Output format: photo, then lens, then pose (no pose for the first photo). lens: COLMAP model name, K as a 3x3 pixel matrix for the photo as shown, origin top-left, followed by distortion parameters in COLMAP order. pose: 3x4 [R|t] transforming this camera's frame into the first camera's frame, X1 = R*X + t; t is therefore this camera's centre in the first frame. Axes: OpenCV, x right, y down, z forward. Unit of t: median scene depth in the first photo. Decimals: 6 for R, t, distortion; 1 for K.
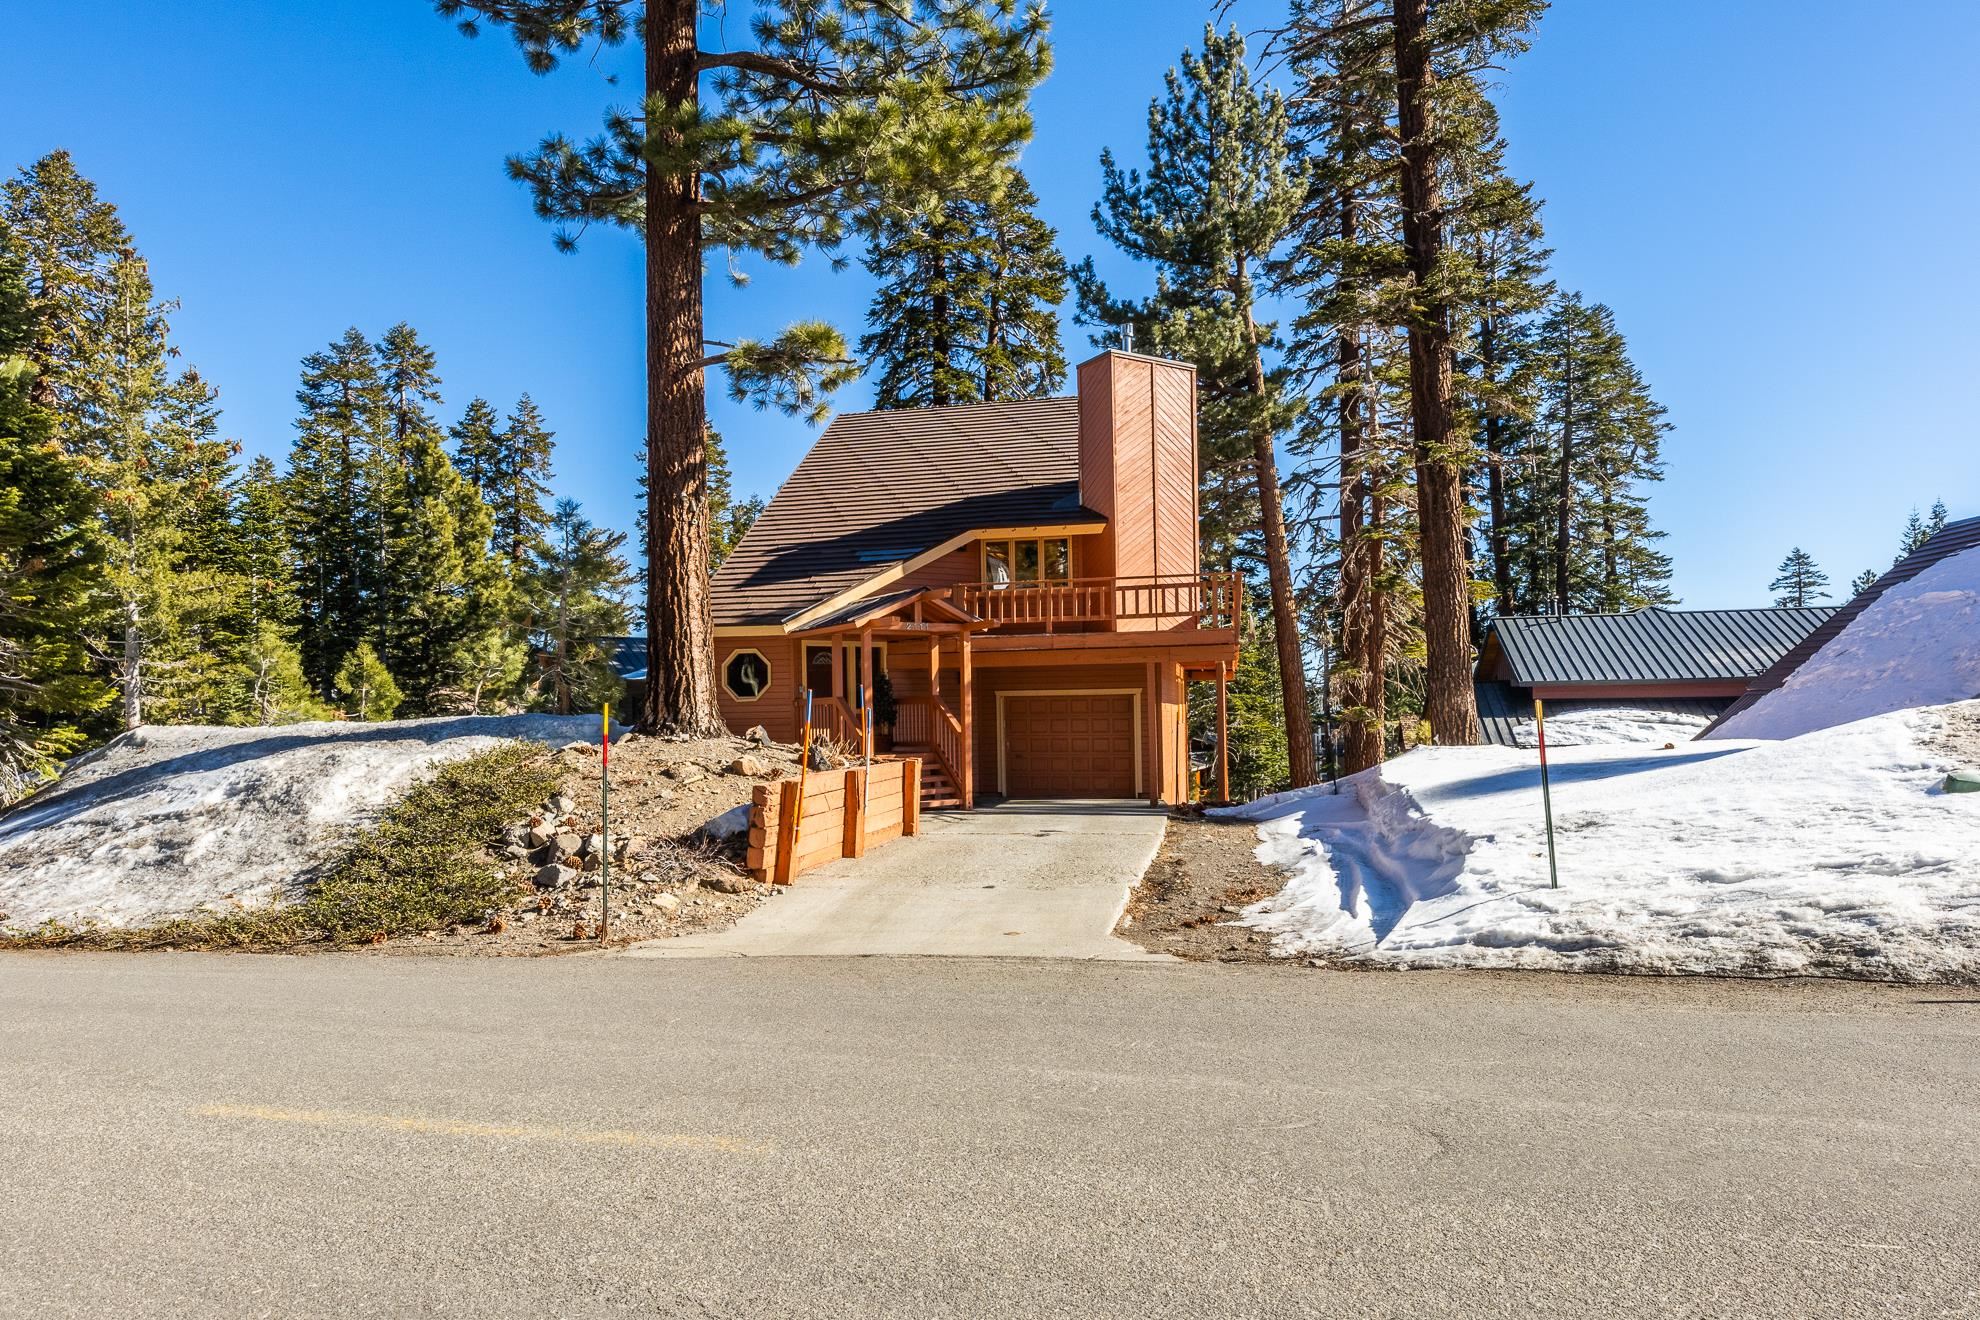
lens RADIAL K [[1099.8, 0, 971.3], [0, 1099.8, 645.6], [0, 0, 1]] dist [-0.003842, -0.000190]
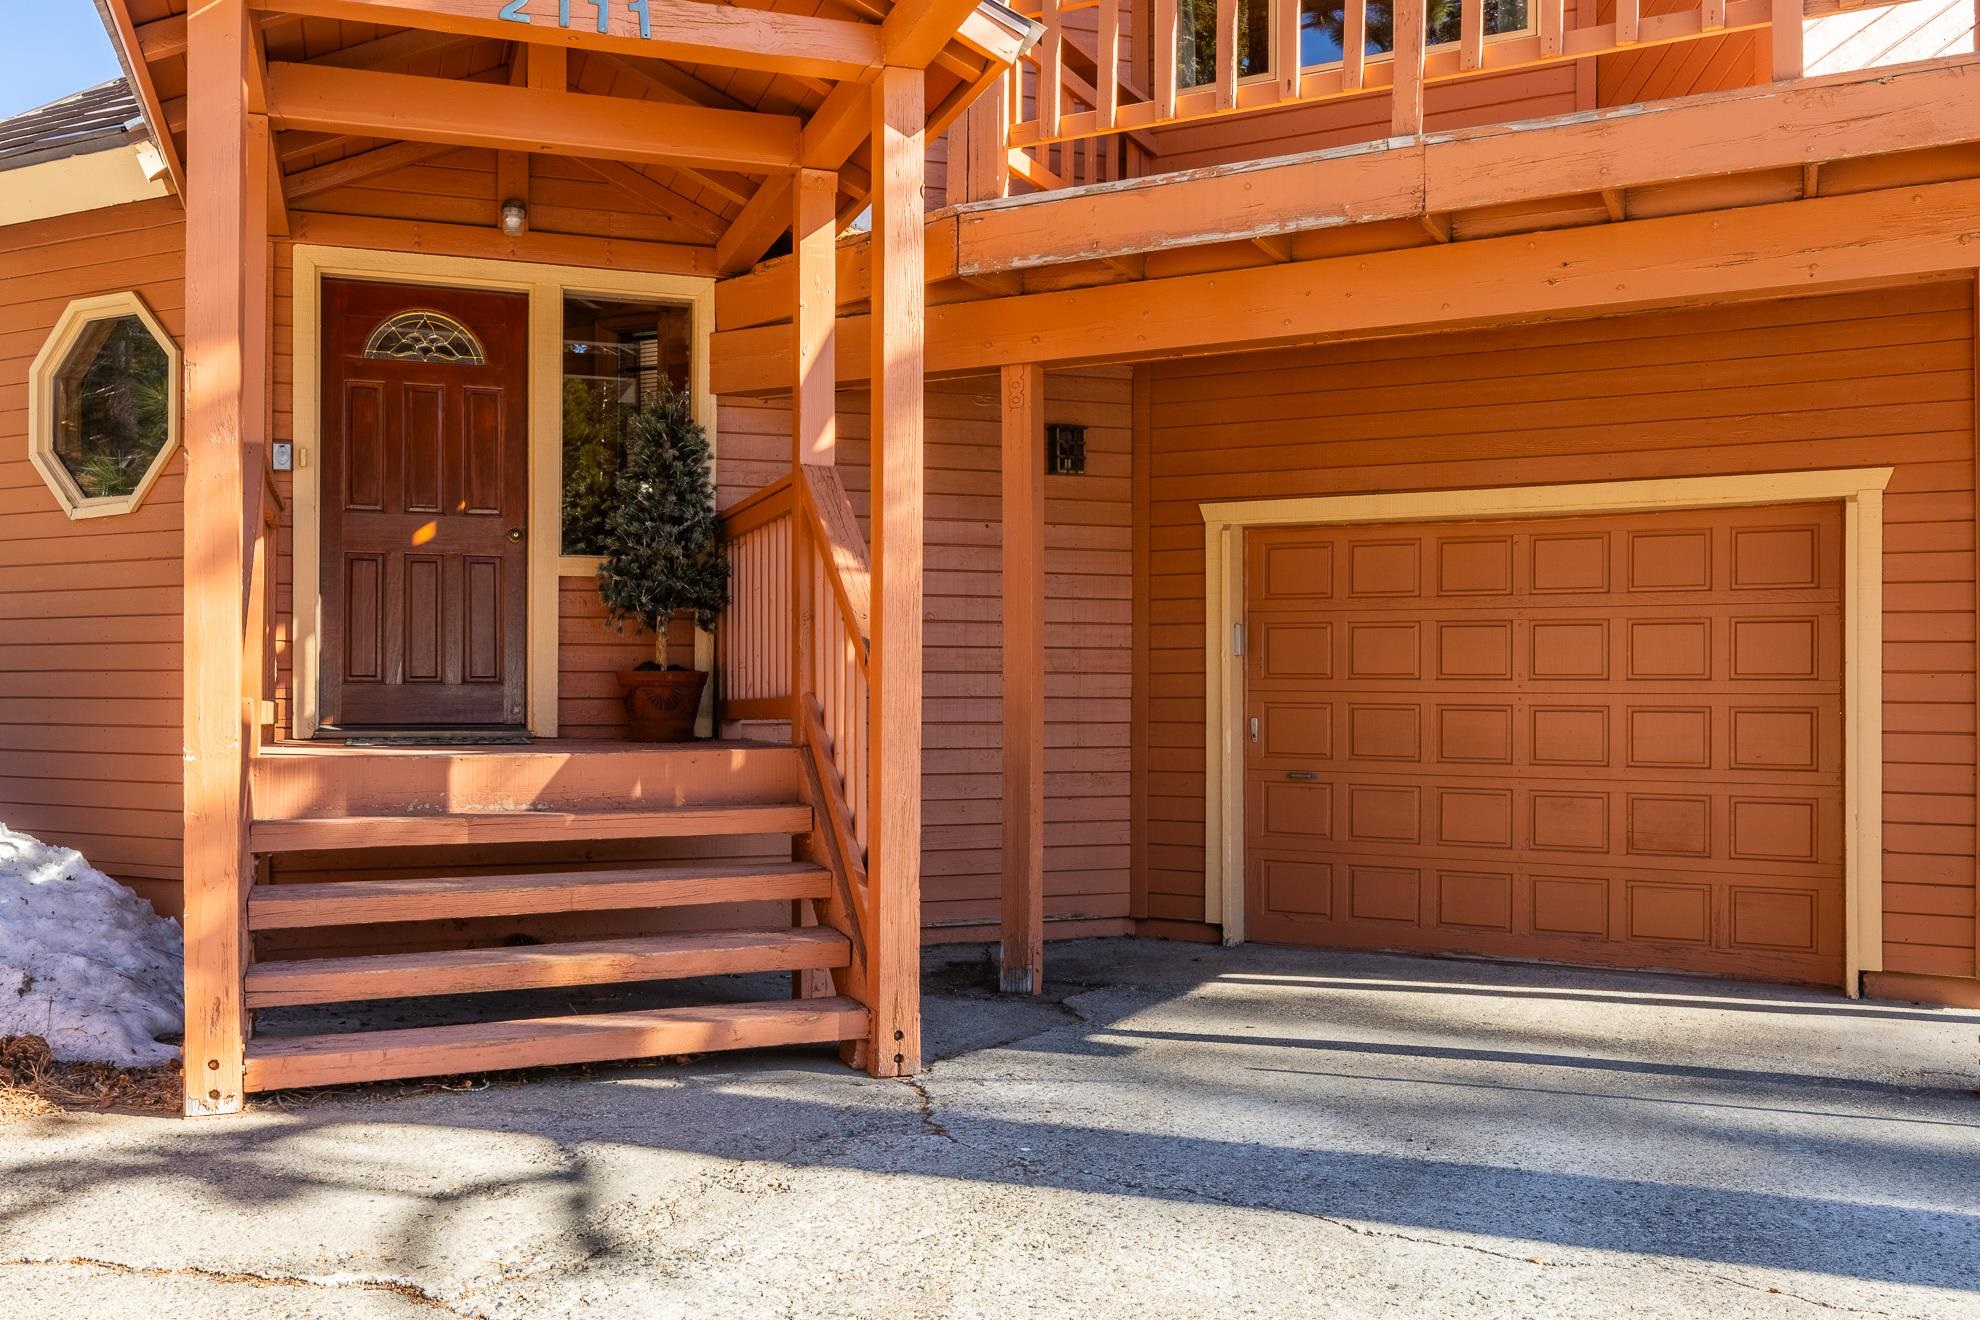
lens RADIAL K [[1630.7, 0, 990.0], [0, 1630.7, 660.0], [0, 0, 1]] dist [0.001829, -0.000837]
pose [[0.969059, 0.012241, -0.246524, 0.041442], [-0.002369, 0.999185, 0.040300, 0.038911], [0.246816, -0.038469, 0.968298, 0.408335]]
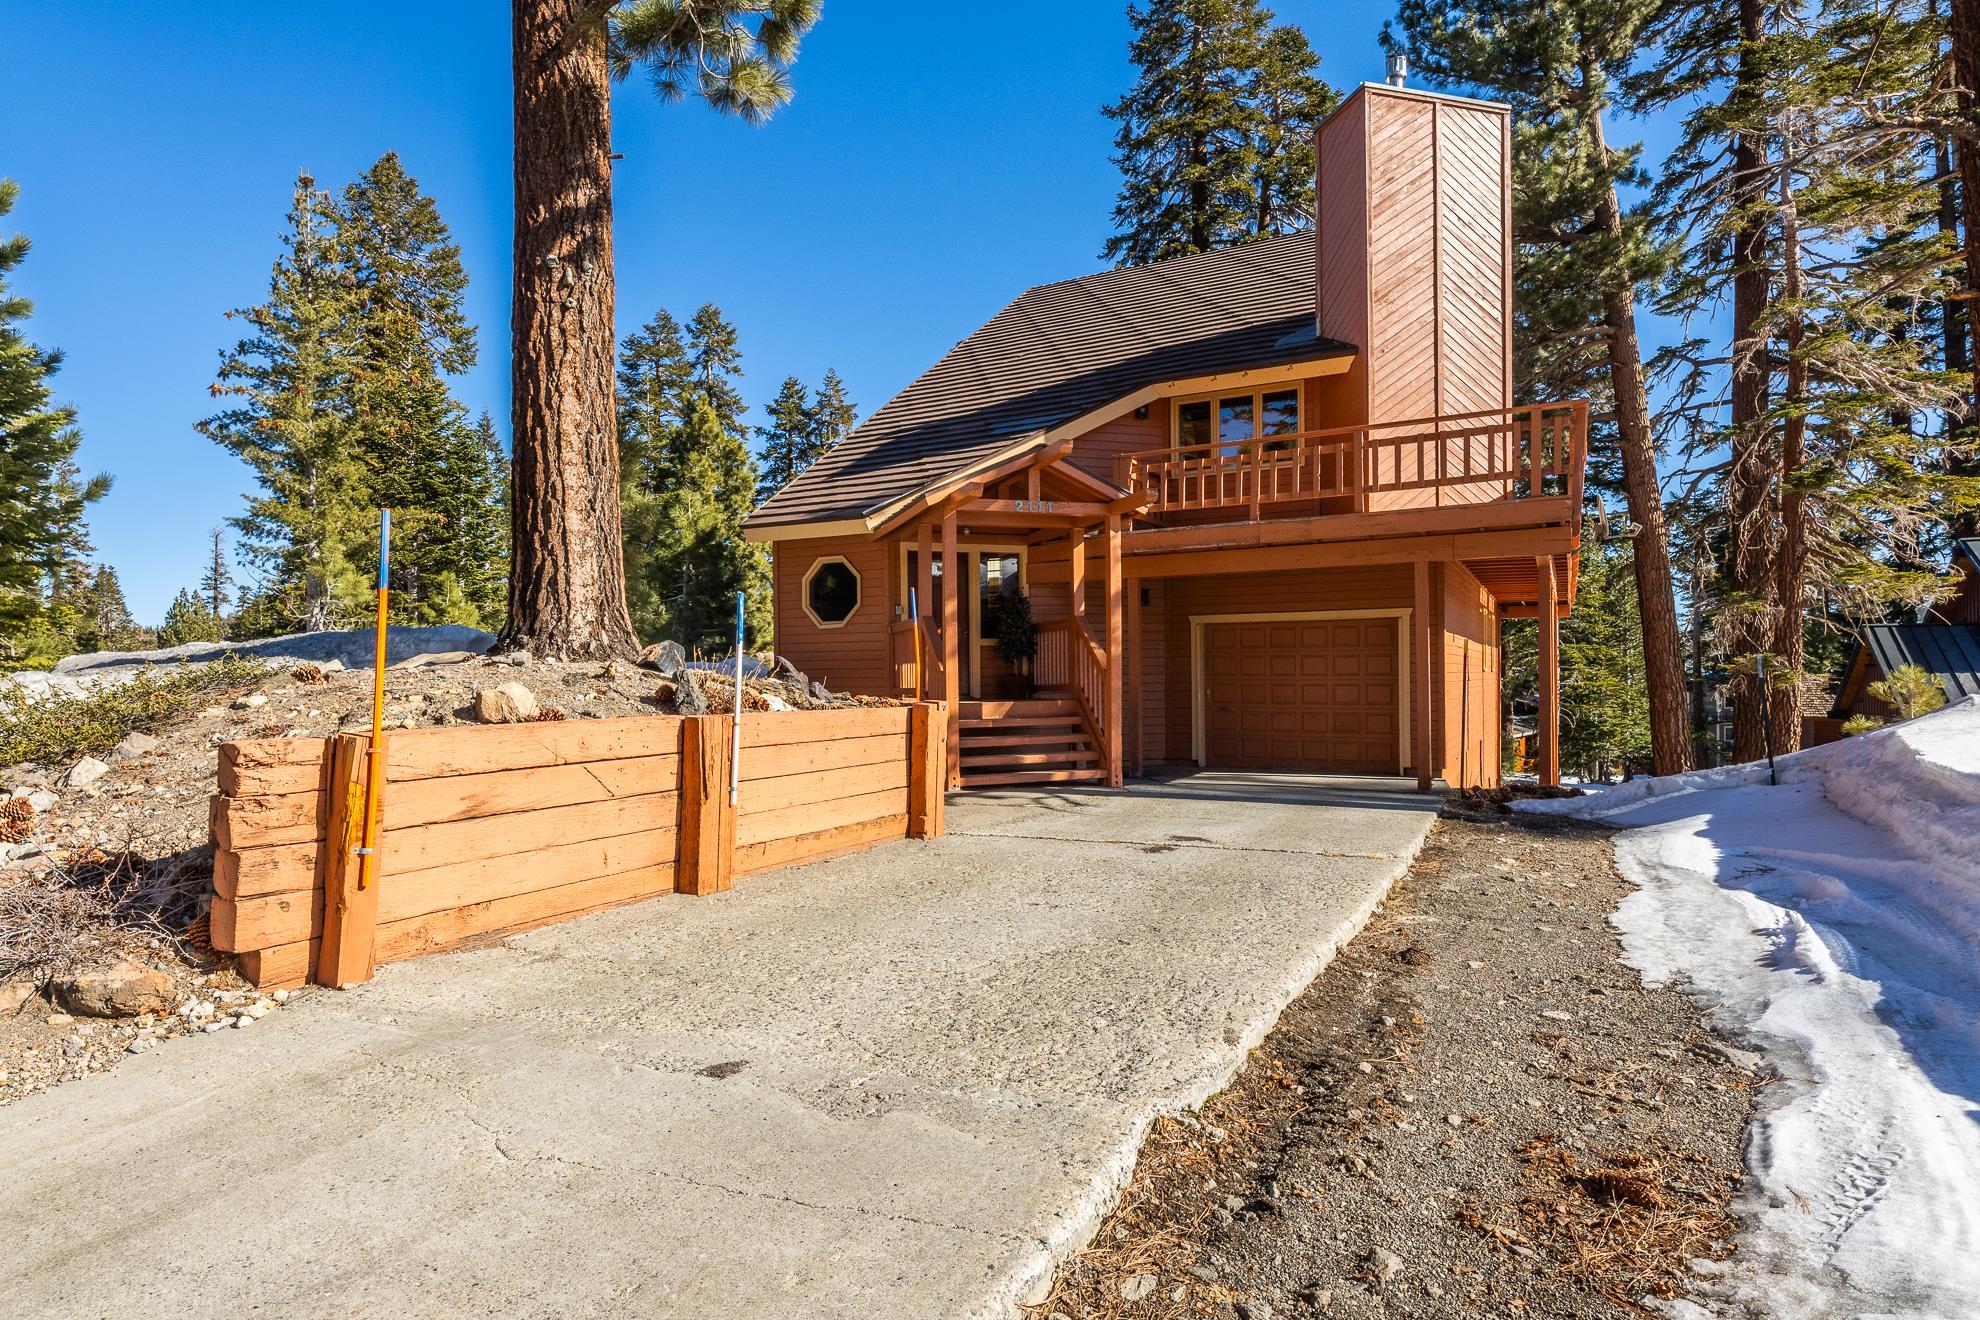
lens RADIAL K [[1029.5, 0, 990.0], [0, 1029.5, 660.0], [0, 0, 1]] dist [-0.003962, -0.000844]
pose [[0.961192, 0.003119, -0.275862, 0.051304], [0.009721, 0.998932, 0.045166, 0.024448], [0.275708, -0.046095, 0.960136, 0.212510]]
